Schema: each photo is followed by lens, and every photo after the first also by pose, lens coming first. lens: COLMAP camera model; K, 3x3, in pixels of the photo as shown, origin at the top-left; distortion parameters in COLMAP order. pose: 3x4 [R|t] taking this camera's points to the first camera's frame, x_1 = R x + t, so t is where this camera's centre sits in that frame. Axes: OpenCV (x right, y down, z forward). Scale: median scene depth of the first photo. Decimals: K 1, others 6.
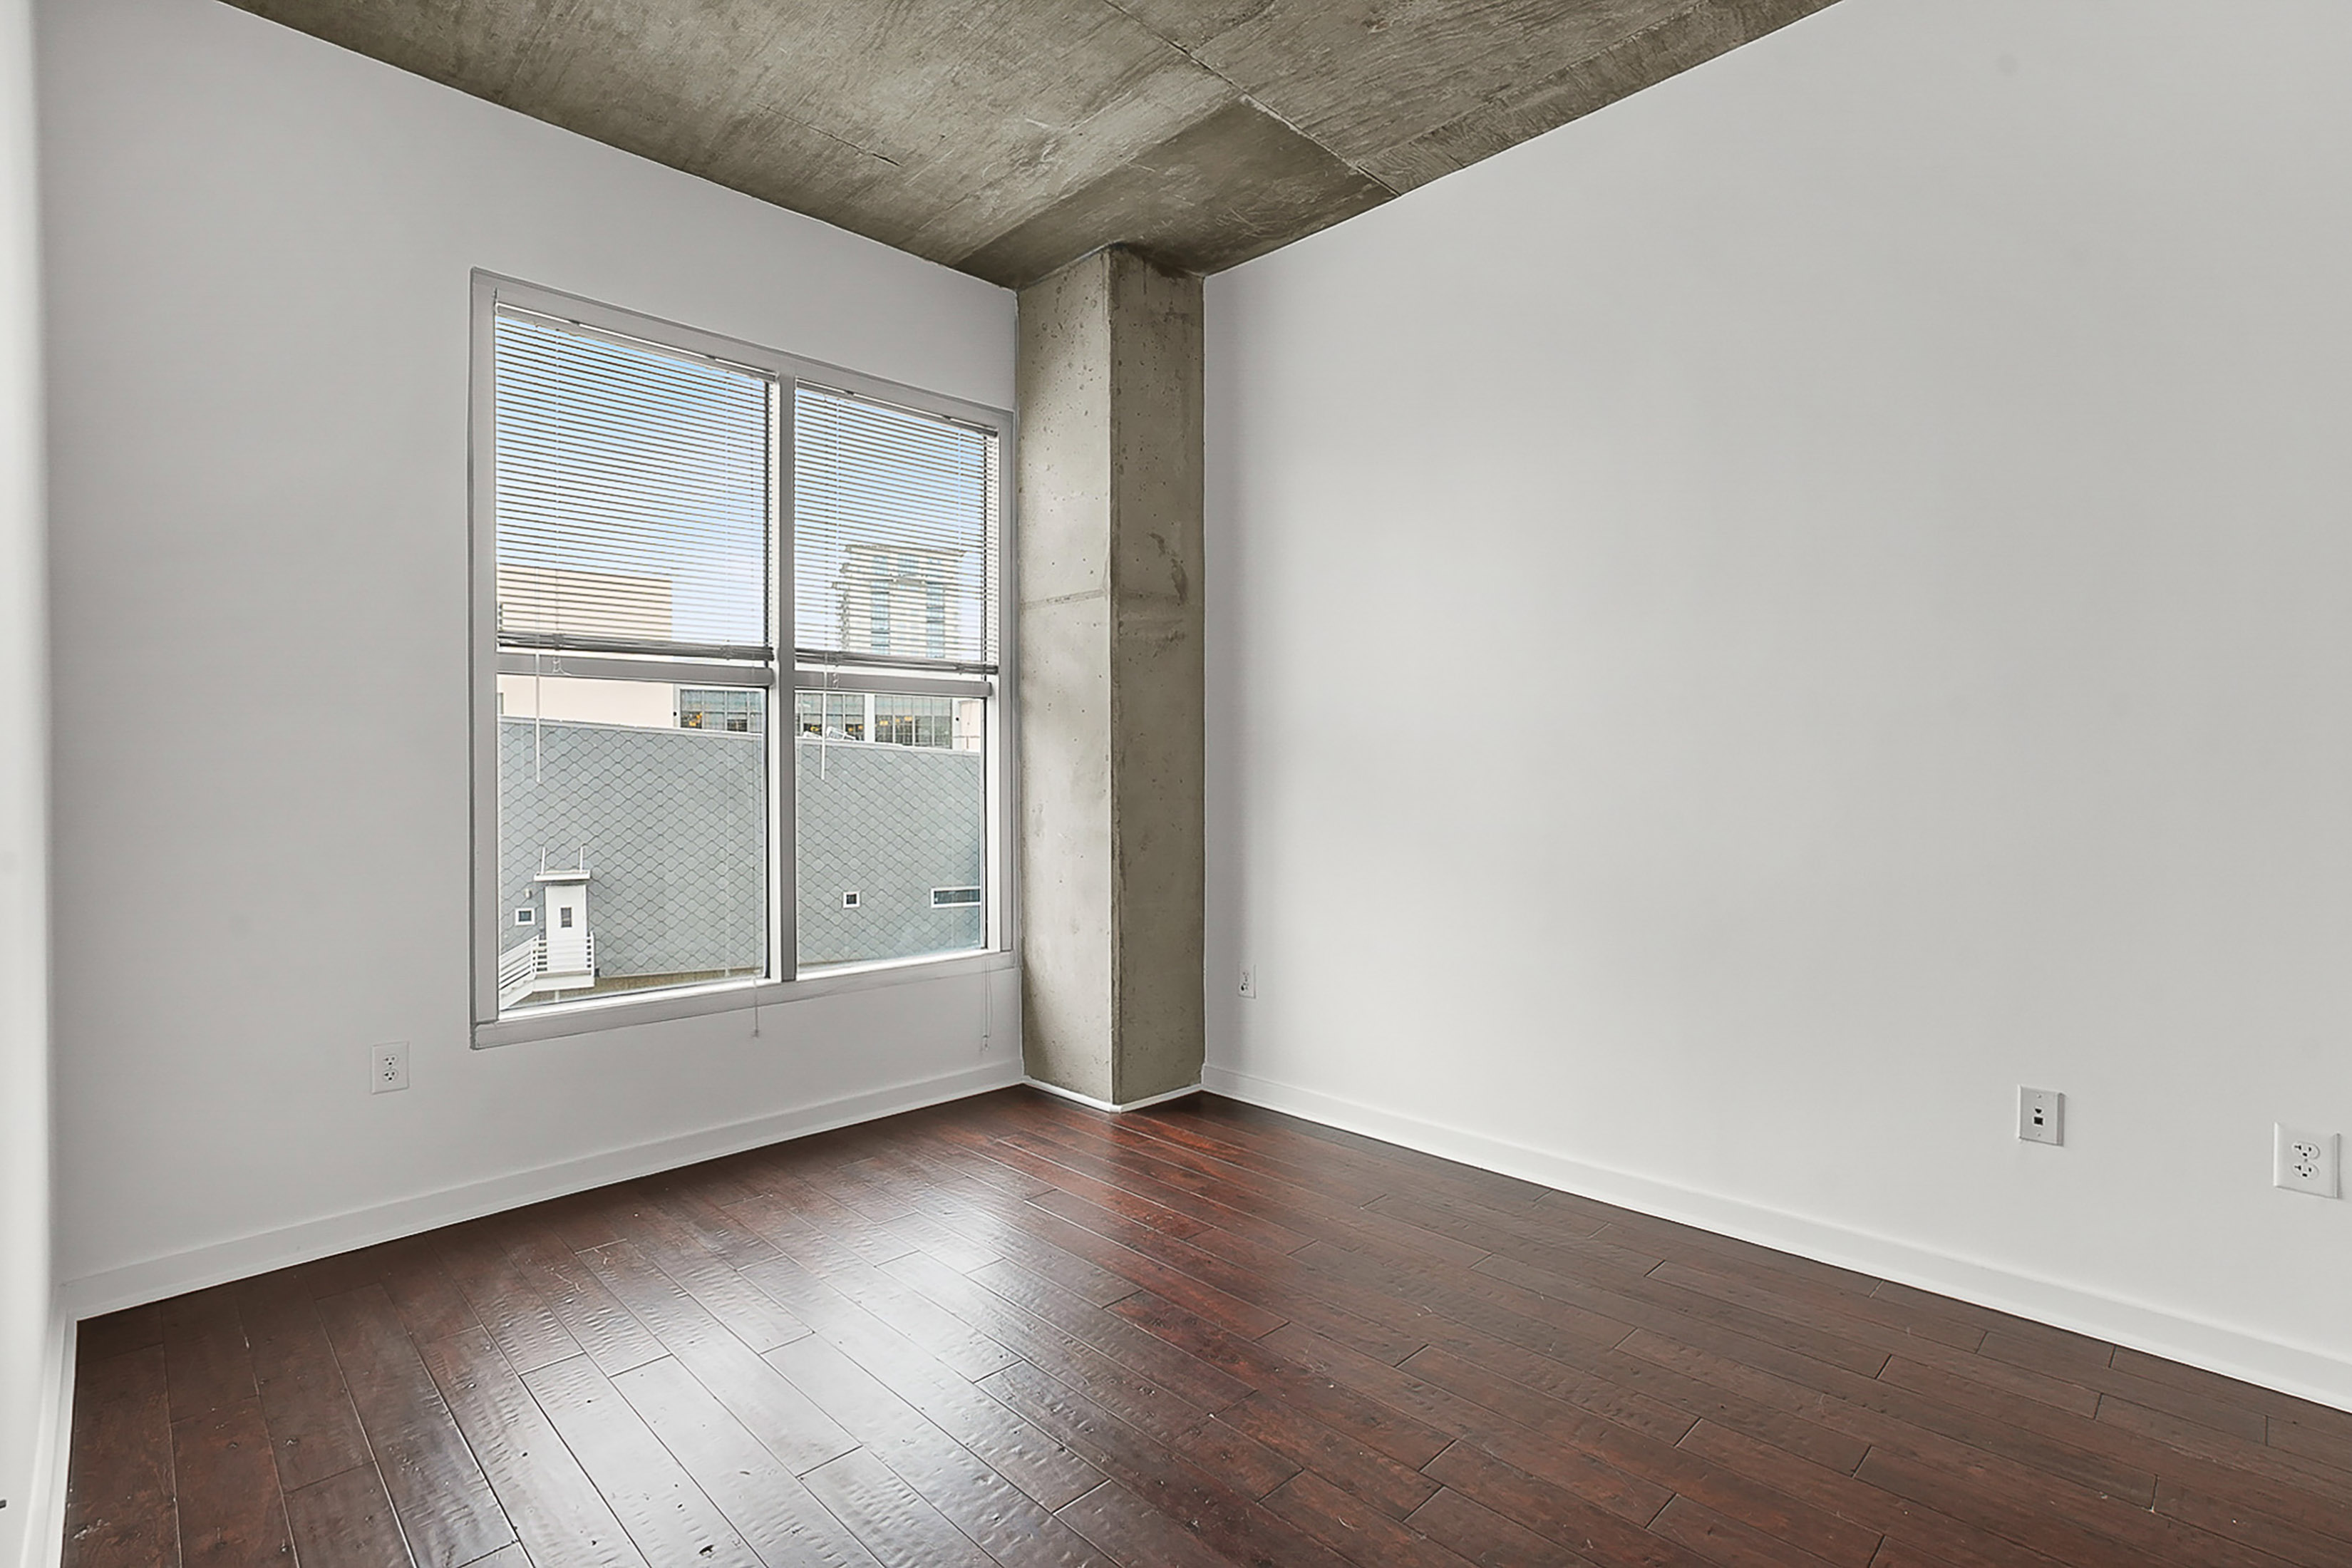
lens RADIAL K [[1102.0, 0, 1181.4], [0, 1102.0, 818.4], [0, 0, 1]] dist [-0.037471, 0.020863]
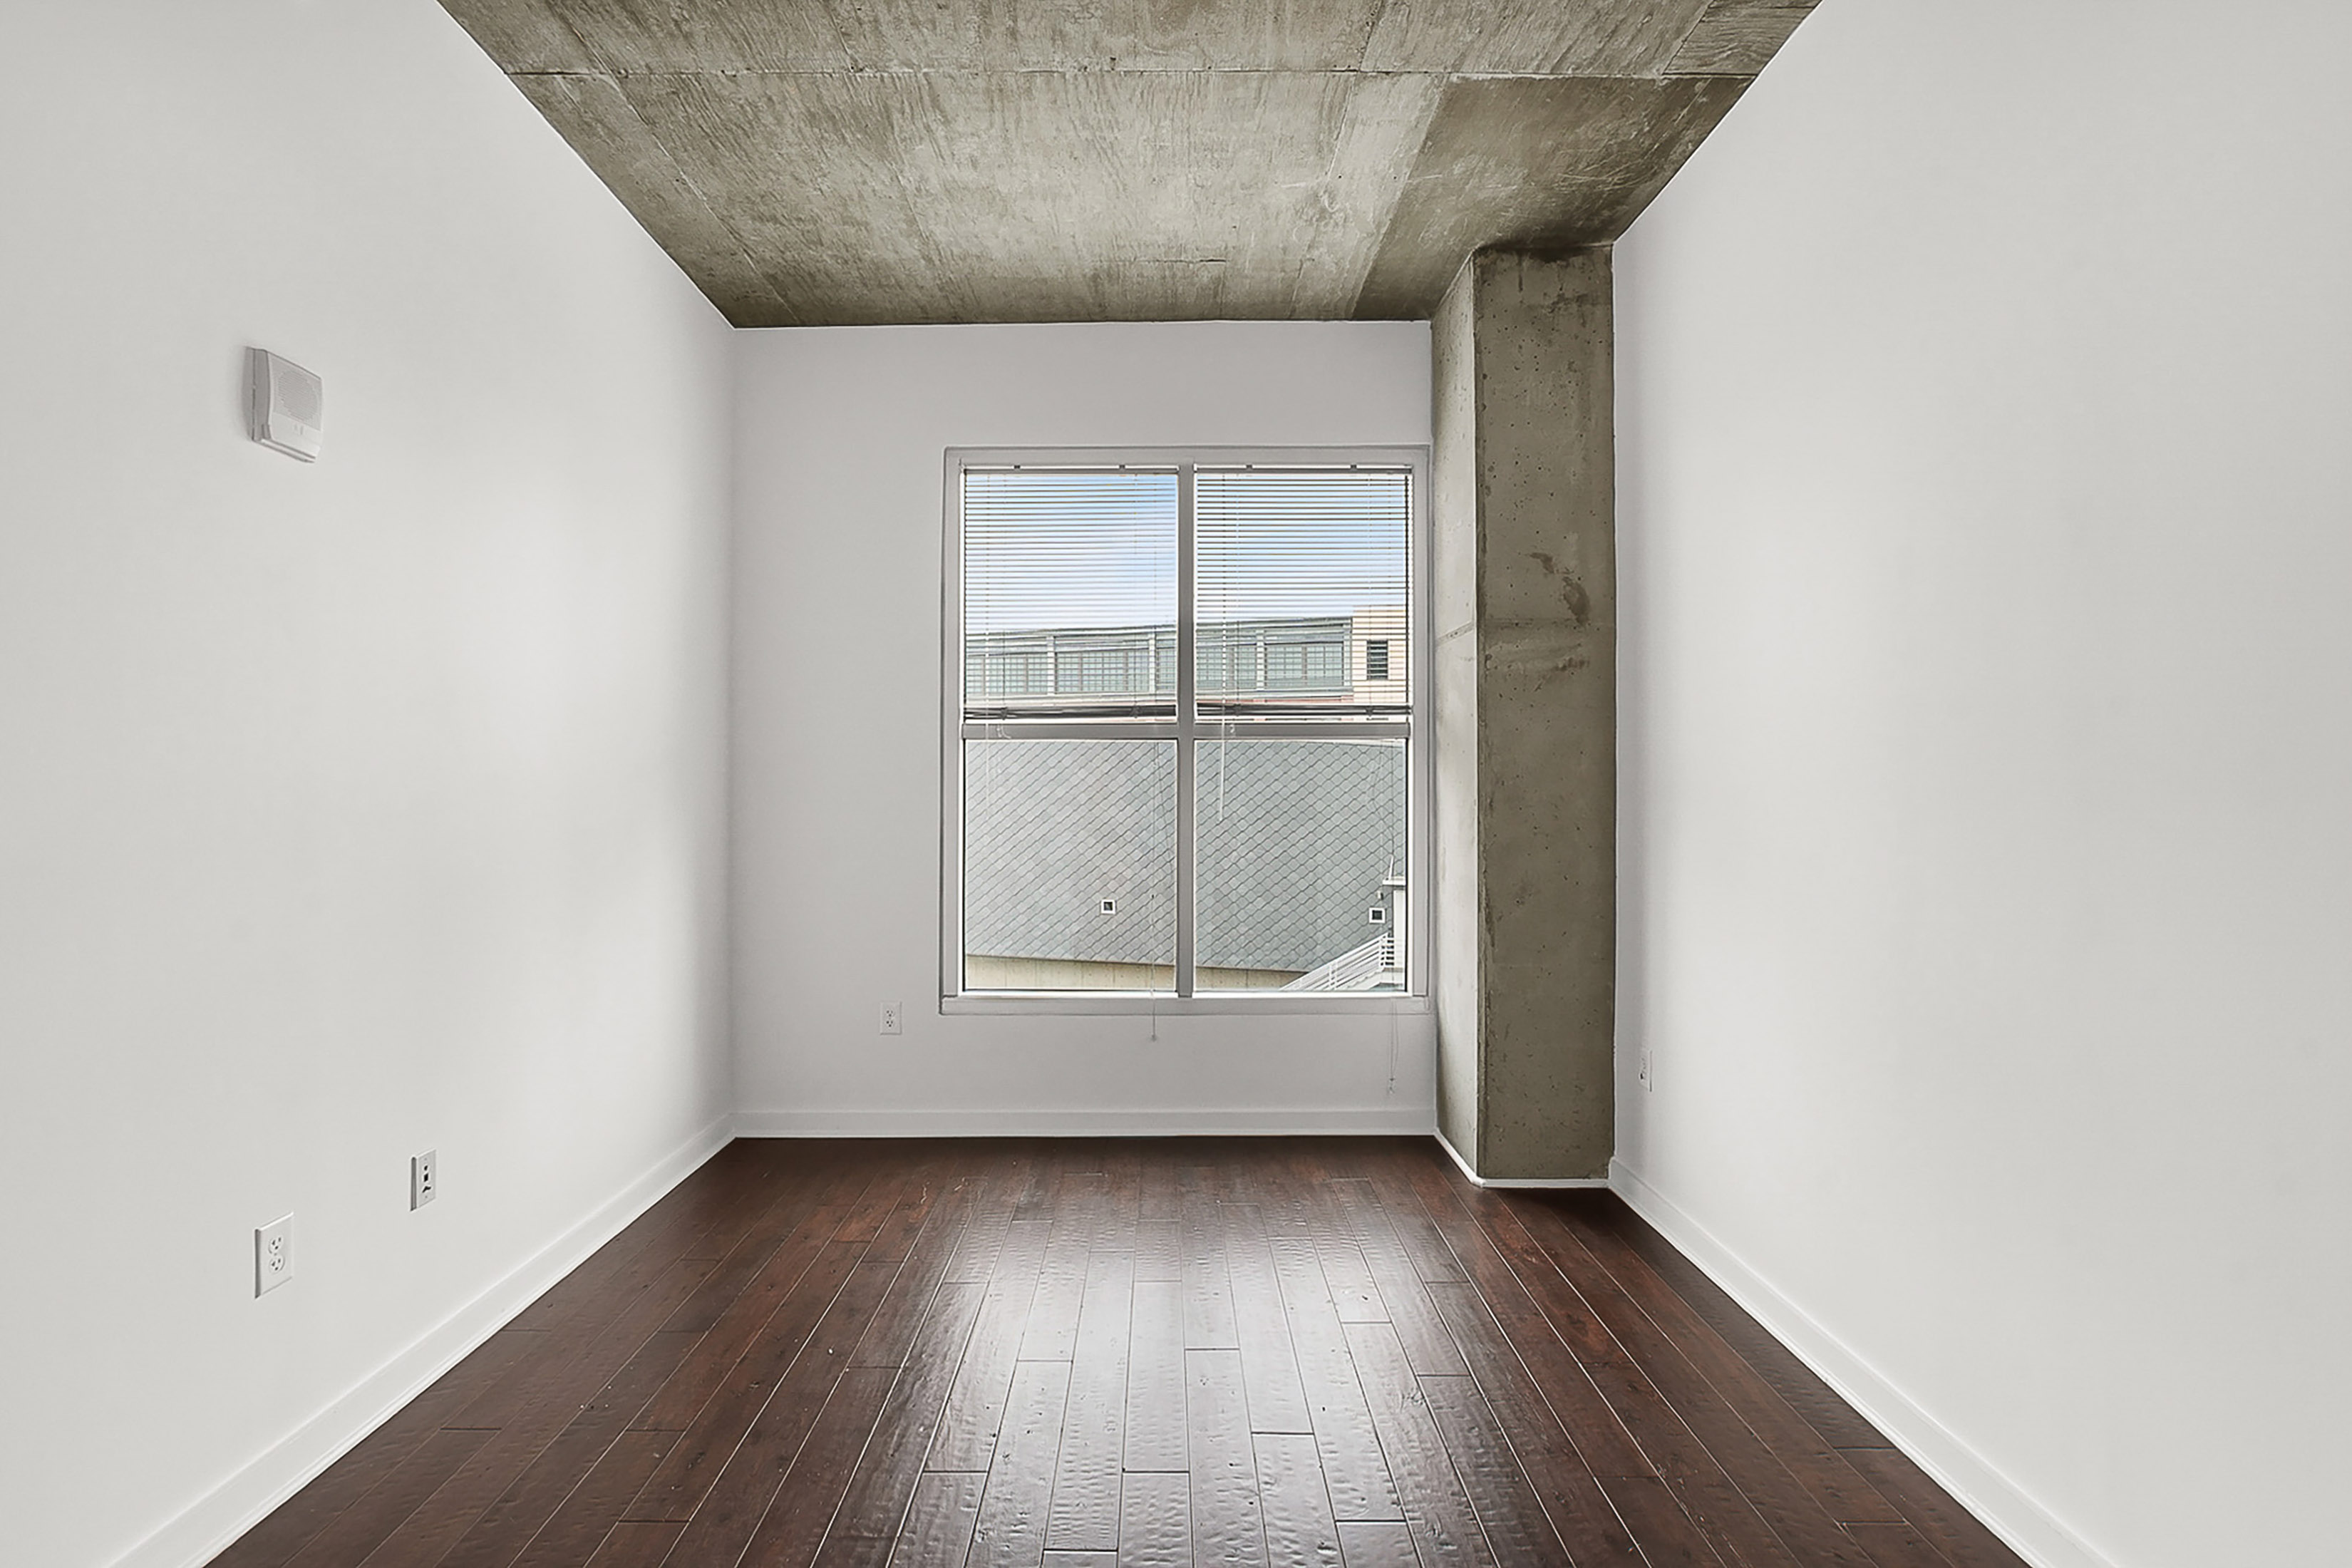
lens RADIAL K [[1102.0, 0, 1153.2], [0, 1102.0, 820.5], [0, 0, 1]] dist [-0.037471, 0.020863]
pose [[0.711232, 0.024807, -0.702520, 0.397430], [-0.029812, 0.999542, 0.005113, -0.037121], [0.702325, 0.017307, 0.711646, 0.152633]]
